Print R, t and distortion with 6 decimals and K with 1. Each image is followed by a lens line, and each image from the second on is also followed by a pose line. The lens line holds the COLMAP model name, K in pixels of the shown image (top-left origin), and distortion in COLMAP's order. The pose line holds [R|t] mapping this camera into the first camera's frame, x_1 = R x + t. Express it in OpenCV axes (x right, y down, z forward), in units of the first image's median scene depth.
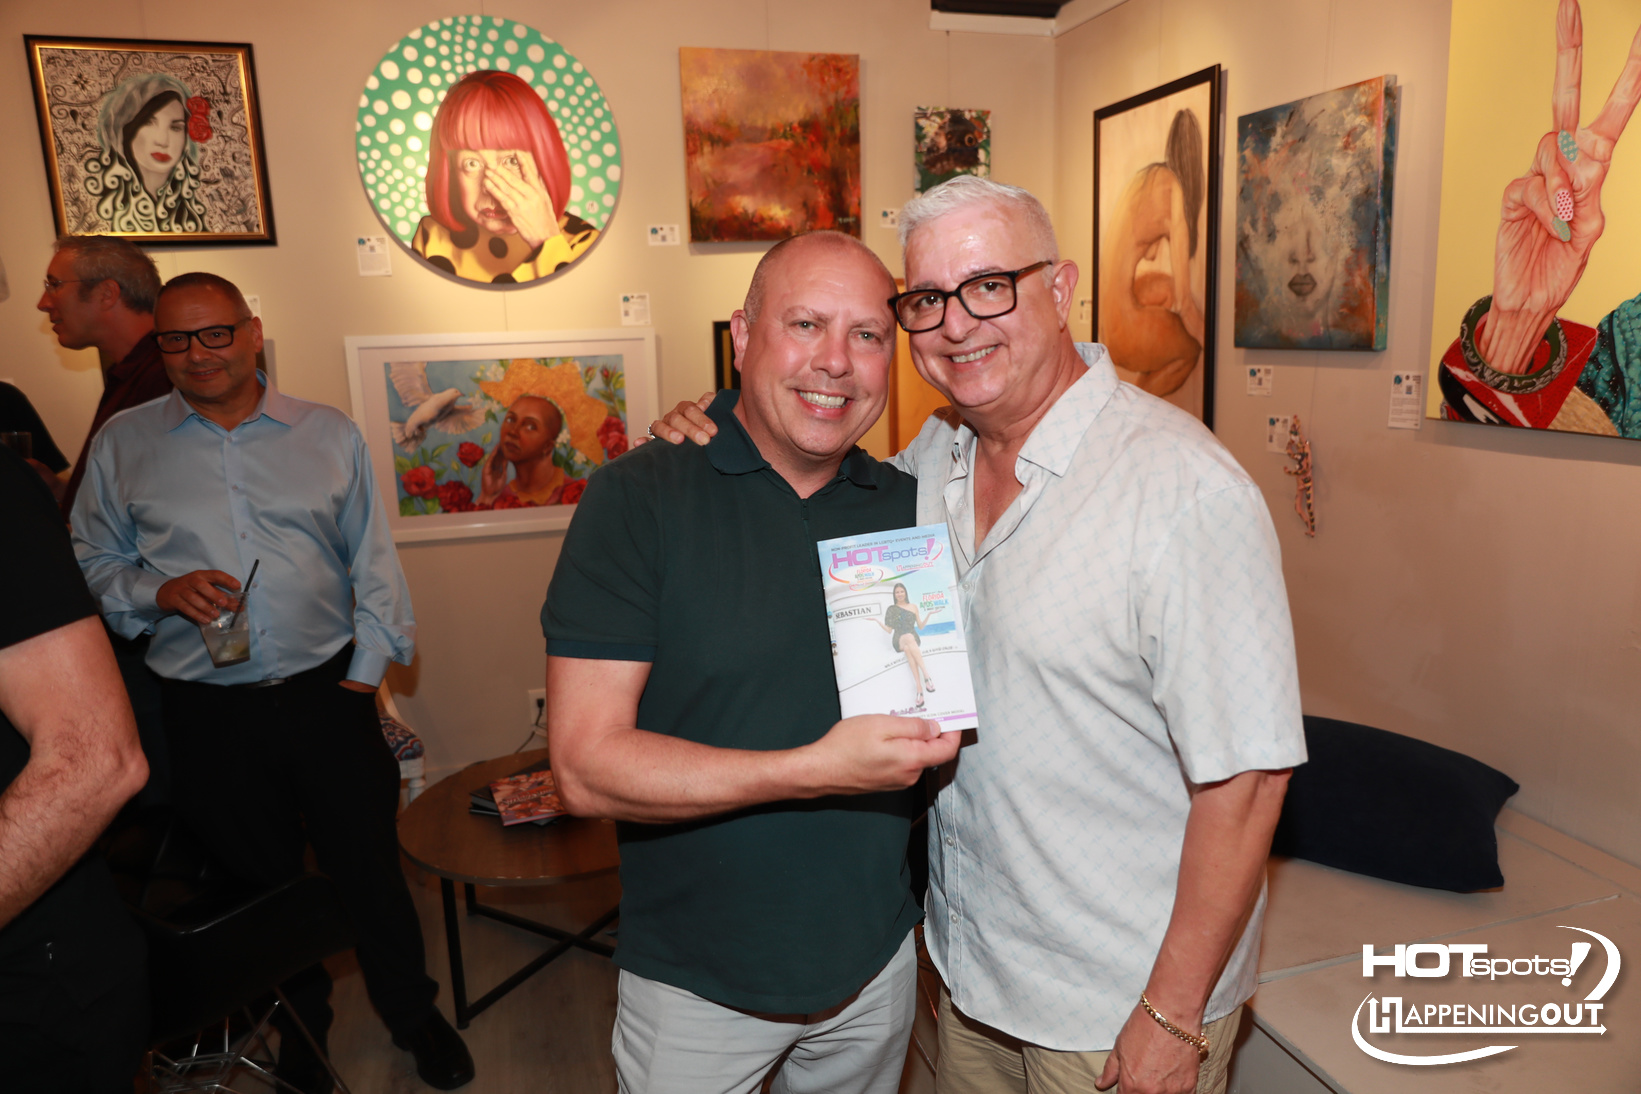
lens RADIAL K [[1108.5, 0, 821.2], [0, 1108.5, 540.5], [0, 0, 1]] dist [-0.013058, 0.005003]
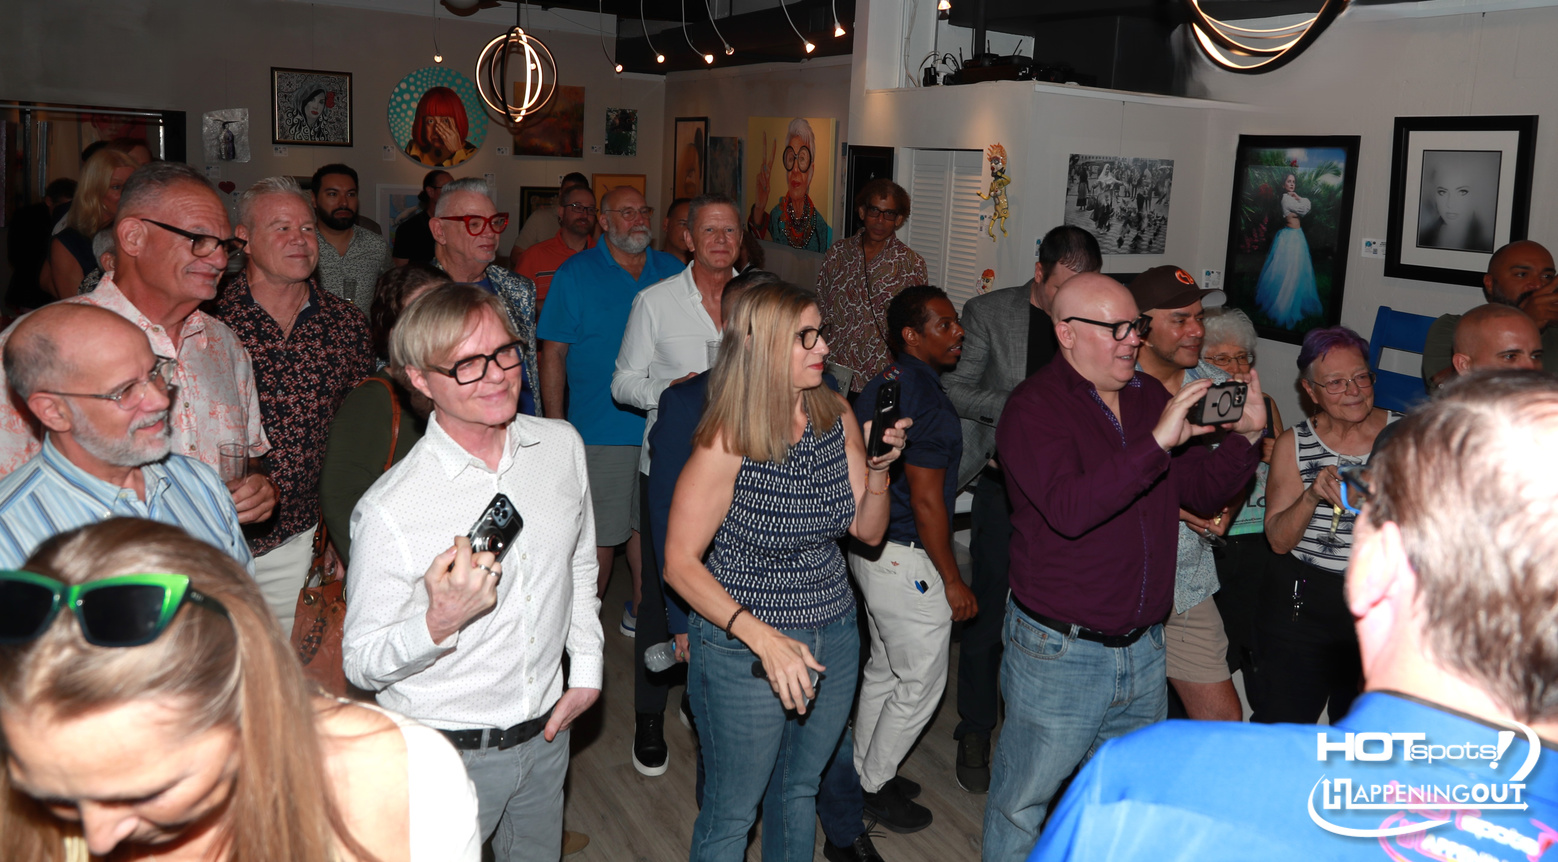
lens RADIAL K [[1113.3, 0, 827.8], [0, 1113.3, 313.3], [0, 0, 1]] dist [-0.014095, 0.003248]
pose [[0.967114, 0.045801, 0.250185, -0.046660], [-0.032717, 0.997883, -0.056209, 0.232261], [-0.252230, 0.046176, 0.966565, -1.781352]]
